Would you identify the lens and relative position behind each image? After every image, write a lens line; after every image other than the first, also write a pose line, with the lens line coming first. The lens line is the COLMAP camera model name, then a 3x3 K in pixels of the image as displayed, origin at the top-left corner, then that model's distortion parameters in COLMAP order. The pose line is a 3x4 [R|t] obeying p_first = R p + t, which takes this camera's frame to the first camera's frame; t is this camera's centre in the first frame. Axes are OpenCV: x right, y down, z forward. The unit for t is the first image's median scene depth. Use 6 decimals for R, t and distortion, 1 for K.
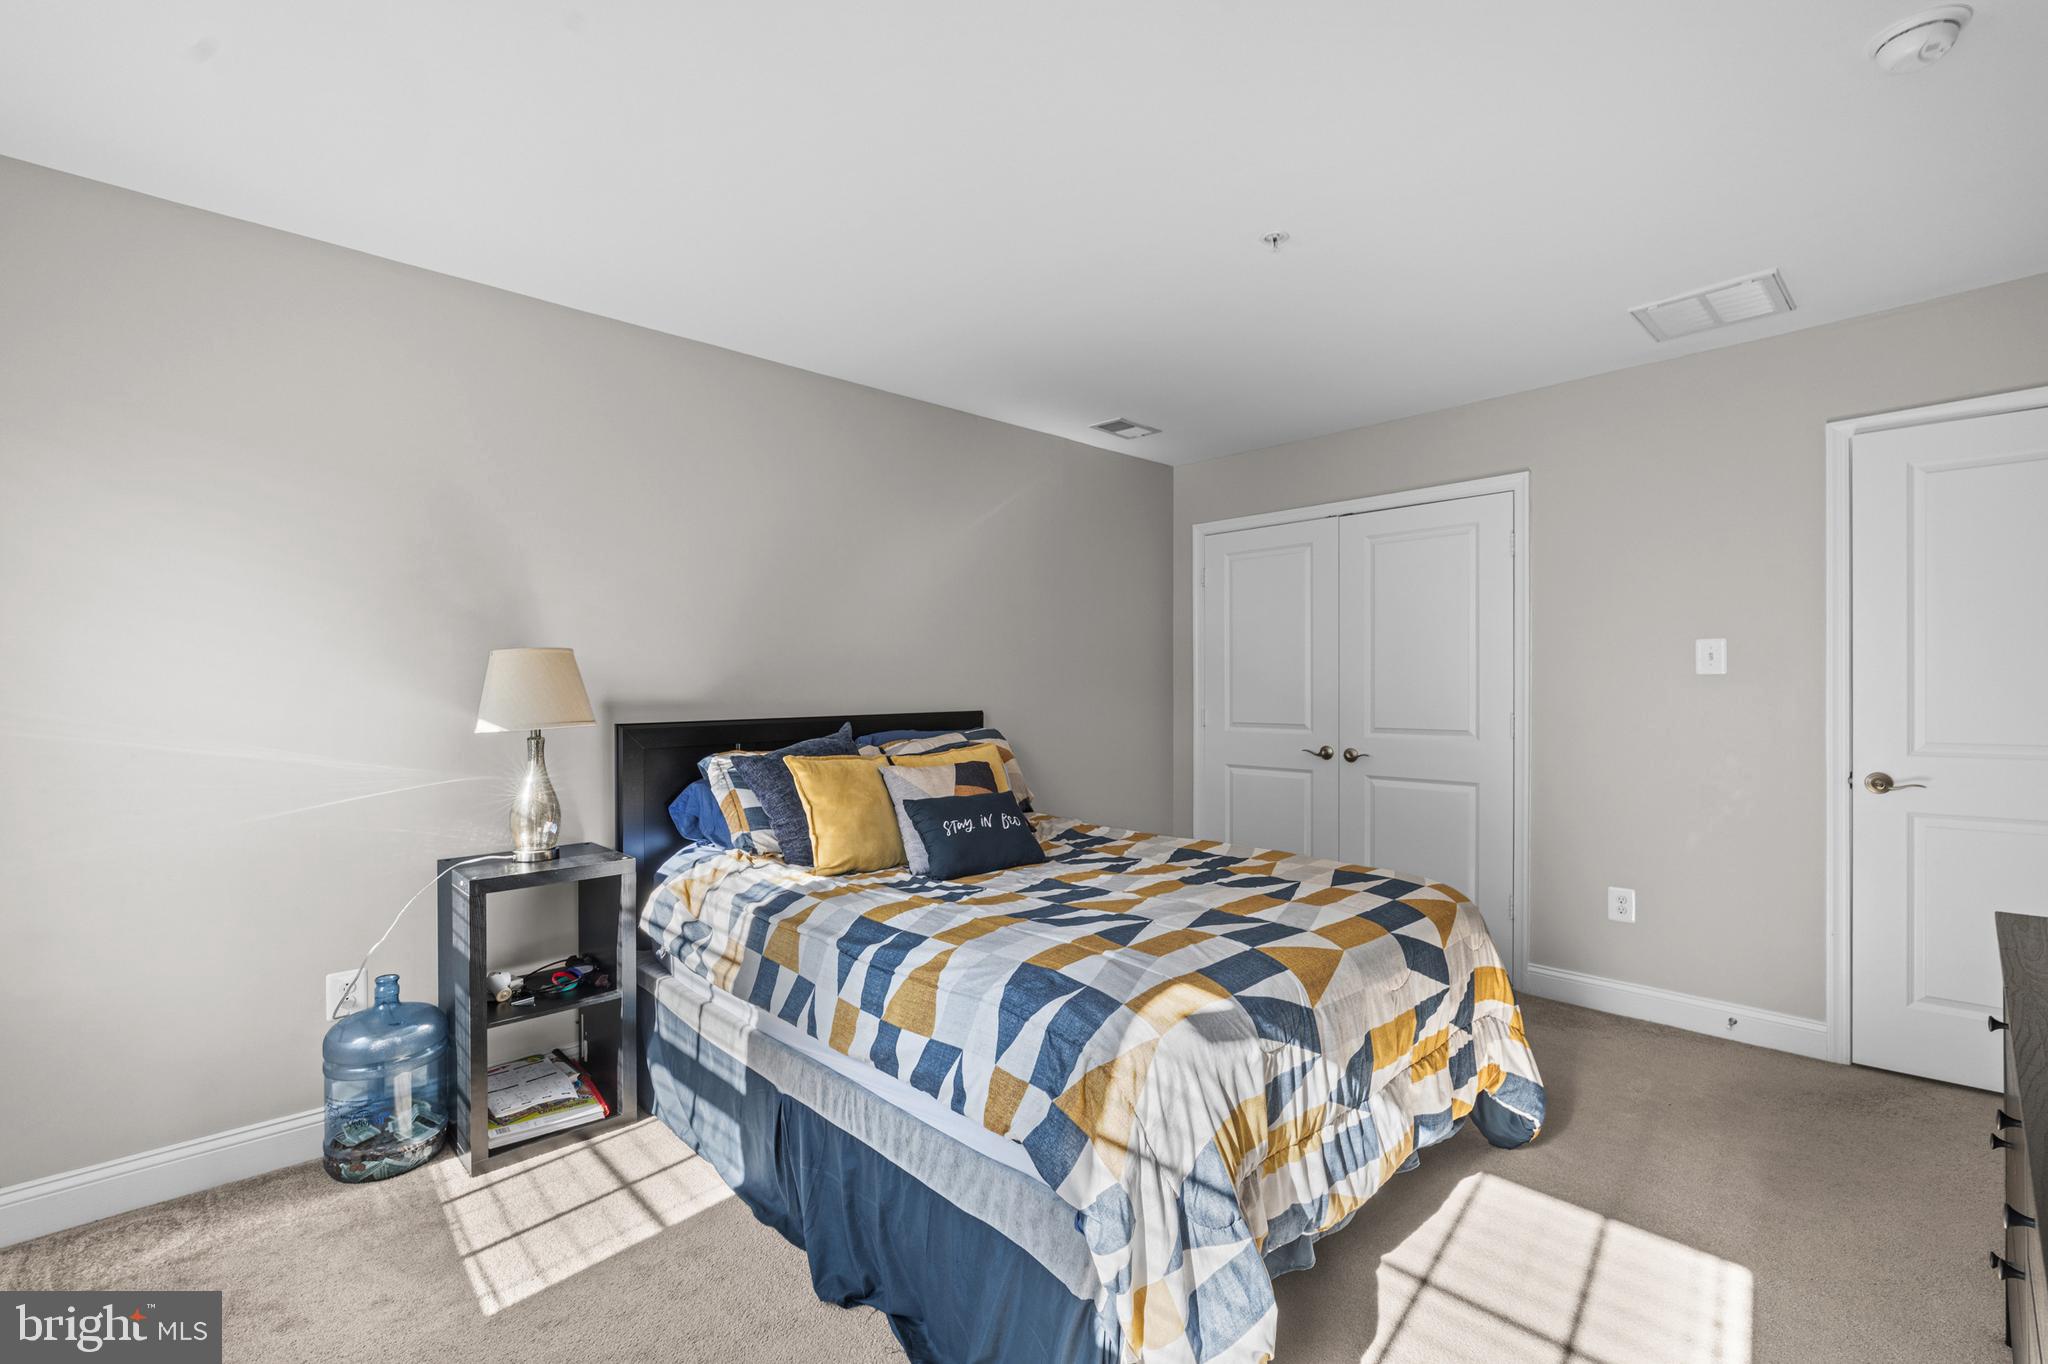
lens RADIAL K [[913.6, 0, 1024.0], [0, 913.6, 703.1], [0, 0, 1]] dist [-0.005174, -0.000867]
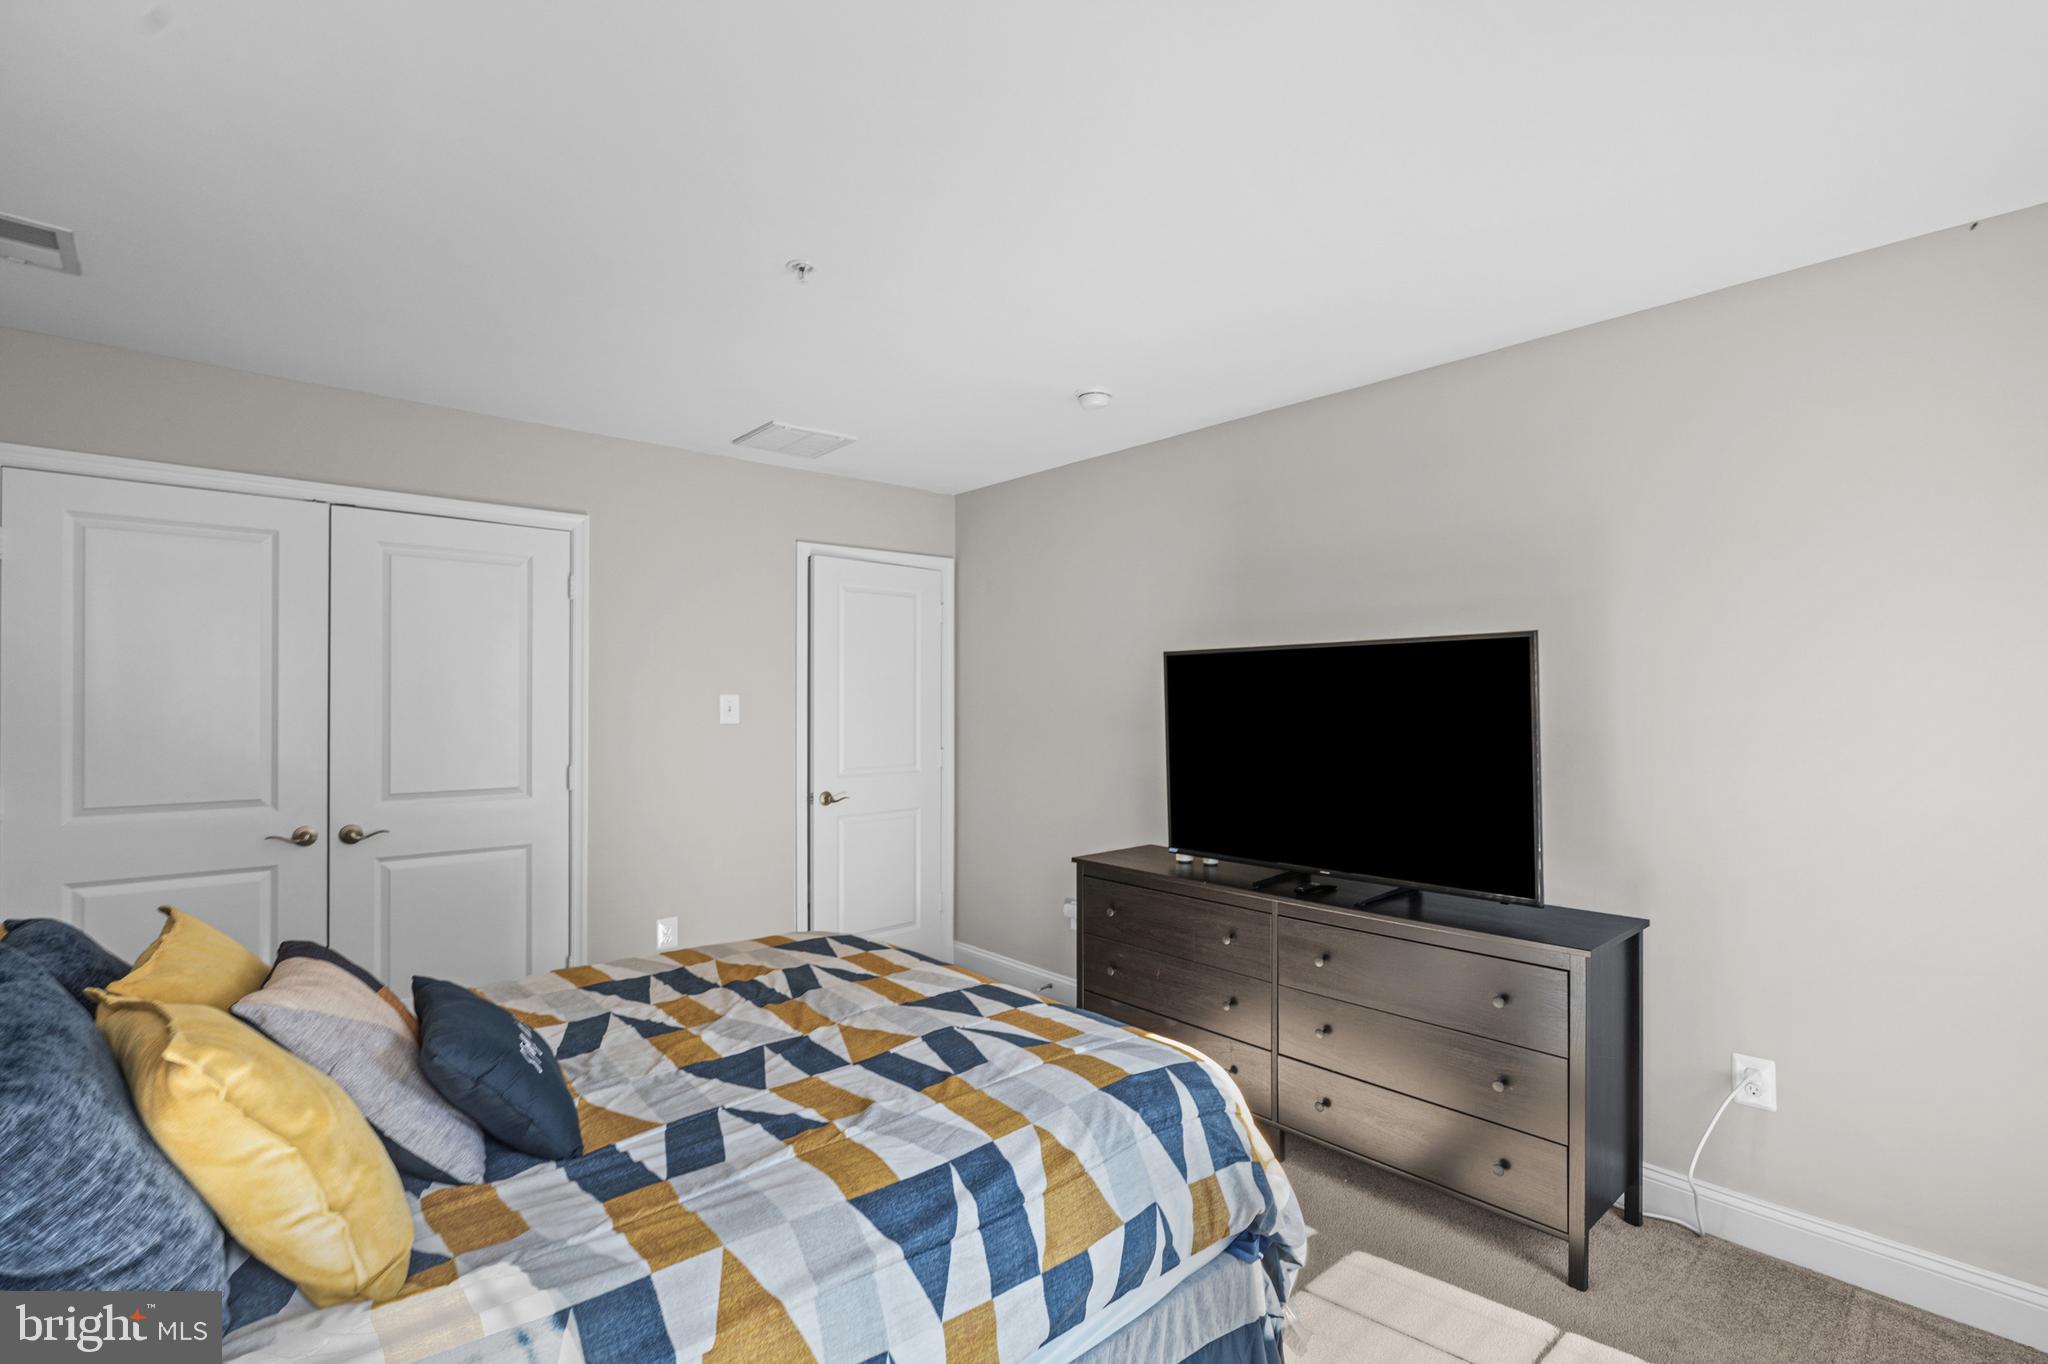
lens RADIAL K [[971.0, 0, 1024.0], [0, 971.0, 682.0], [0, 0, 1]] dist [-0.003016, -0.000473]
pose [[0.002047, 0.020342, 0.999791, -0.826966], [0.011180, 0.999730, -0.020364, -0.085347], [-0.999935, 0.011220, 0.001819, 0.912719]]
